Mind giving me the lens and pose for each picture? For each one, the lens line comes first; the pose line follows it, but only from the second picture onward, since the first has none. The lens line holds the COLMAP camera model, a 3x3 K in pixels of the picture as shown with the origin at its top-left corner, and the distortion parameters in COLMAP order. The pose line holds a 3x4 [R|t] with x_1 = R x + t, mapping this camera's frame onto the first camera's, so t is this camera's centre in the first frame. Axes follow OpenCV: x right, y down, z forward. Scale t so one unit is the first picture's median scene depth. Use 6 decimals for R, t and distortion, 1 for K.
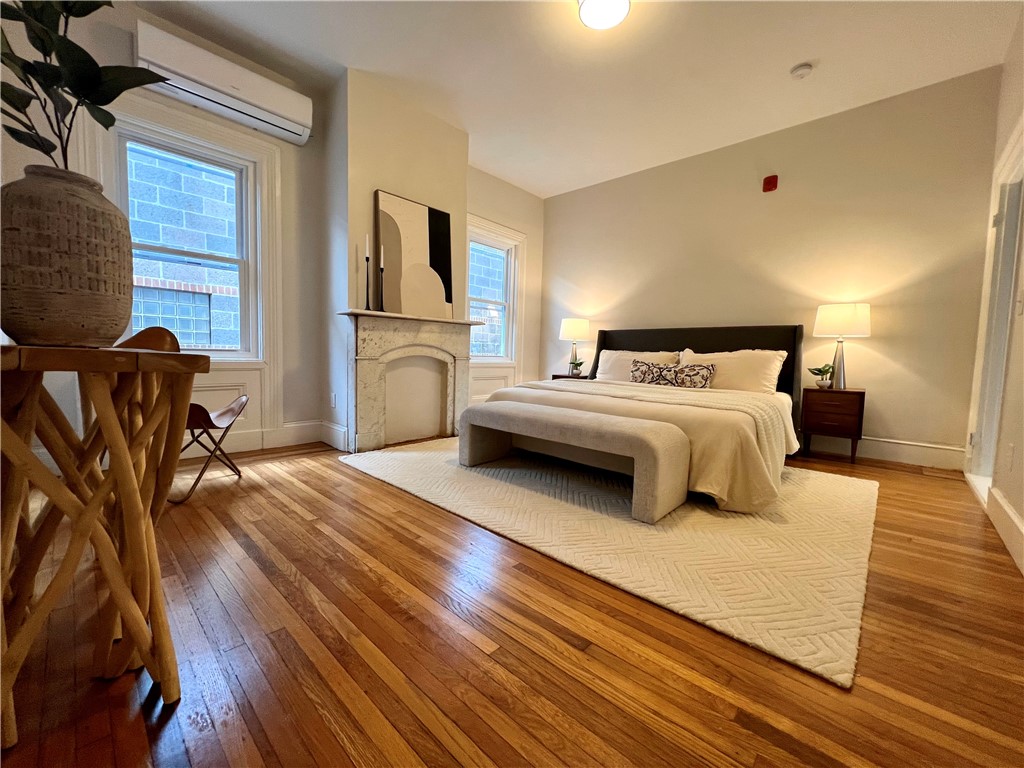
lens RADIAL K [[402.0, 0, 512.0], [0, 402.0, 384.0], [0, 0, 1]] dist [-0.000926, -0.000047]
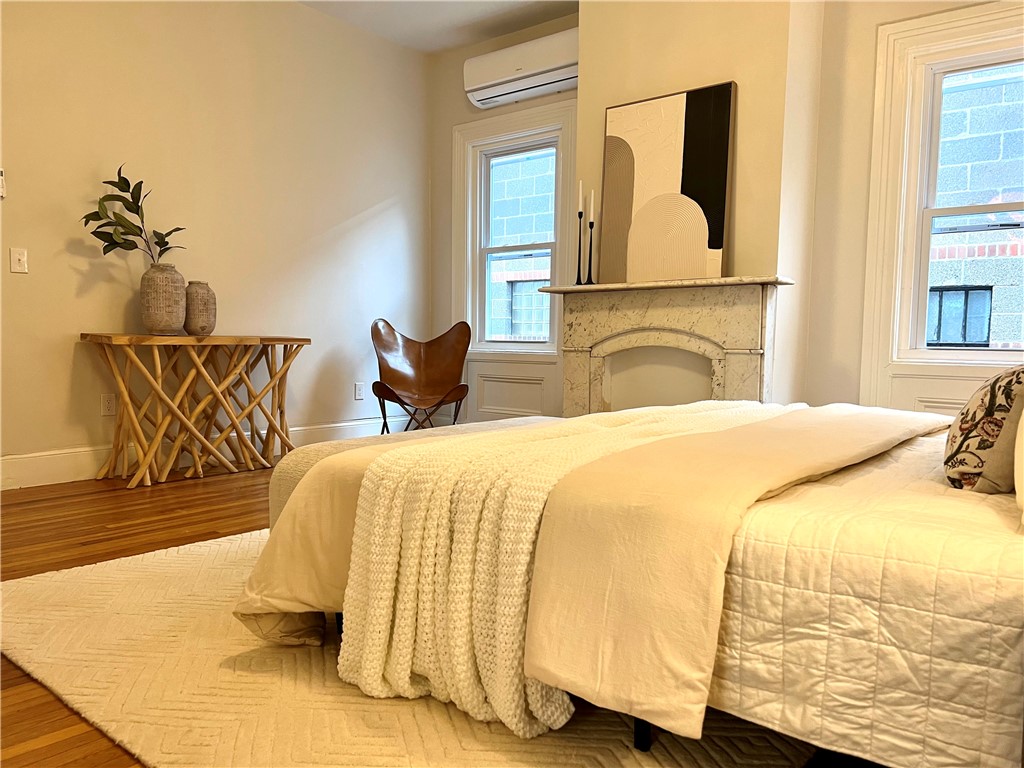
lens RADIAL K [[764.8, 0, 513.5], [0, 764.8, 383.8], [0, 0, 1]] dist [0.091439, -0.153051]
pose [[0.060383, 0.034252, -0.997587, 1.026950], [-0.082726, 0.996145, 0.029196, -0.032840], [0.994741, 0.080764, 0.062984, 0.797296]]
